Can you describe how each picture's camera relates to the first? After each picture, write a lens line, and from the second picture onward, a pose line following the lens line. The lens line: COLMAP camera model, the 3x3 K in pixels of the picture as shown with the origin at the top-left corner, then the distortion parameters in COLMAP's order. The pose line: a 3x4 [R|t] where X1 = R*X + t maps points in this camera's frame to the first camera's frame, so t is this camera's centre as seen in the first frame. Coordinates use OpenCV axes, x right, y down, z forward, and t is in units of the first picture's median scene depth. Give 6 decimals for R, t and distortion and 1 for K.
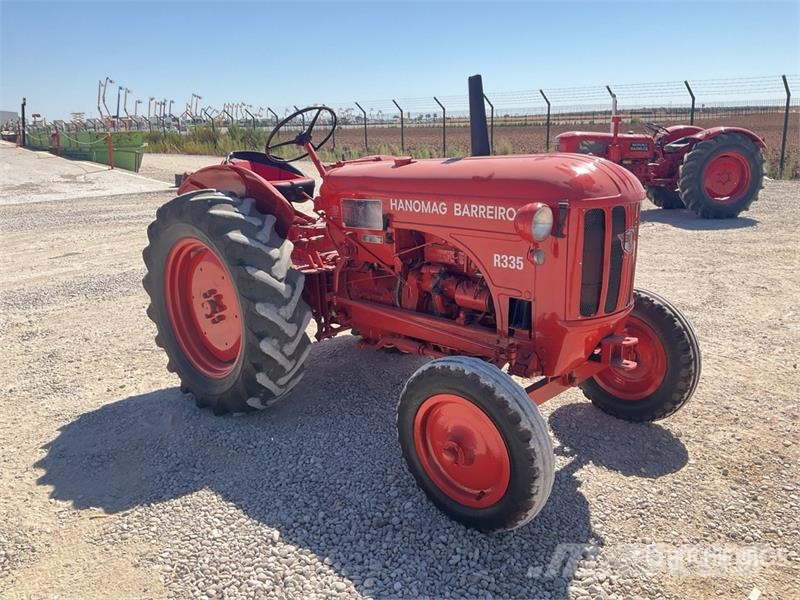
lens RADIAL K [[677.3, 0, 397.1], [0, 677.3, 287.4], [0, 0, 1]] dist [0.090215, -0.194109]
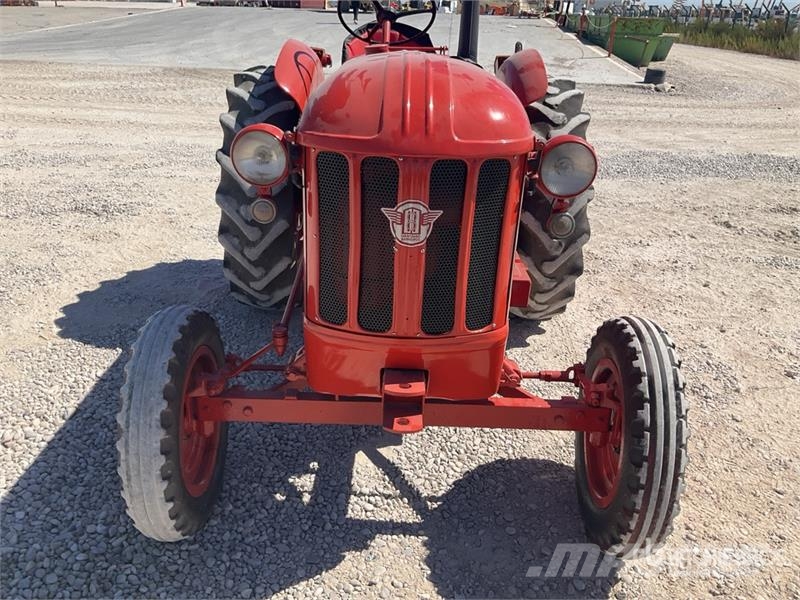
lens RADIAL K [[680.2, 0, 397.4], [0, 680.2, 287.6], [0, 0, 1]] dist [0.086266, -0.179796]
pose [[0.679592, 0.322207, -0.659043, 0.610451], [-0.222721, 0.946597, 0.233128, -0.127215], [0.698964, -0.011650, 0.715062, 0.475640]]
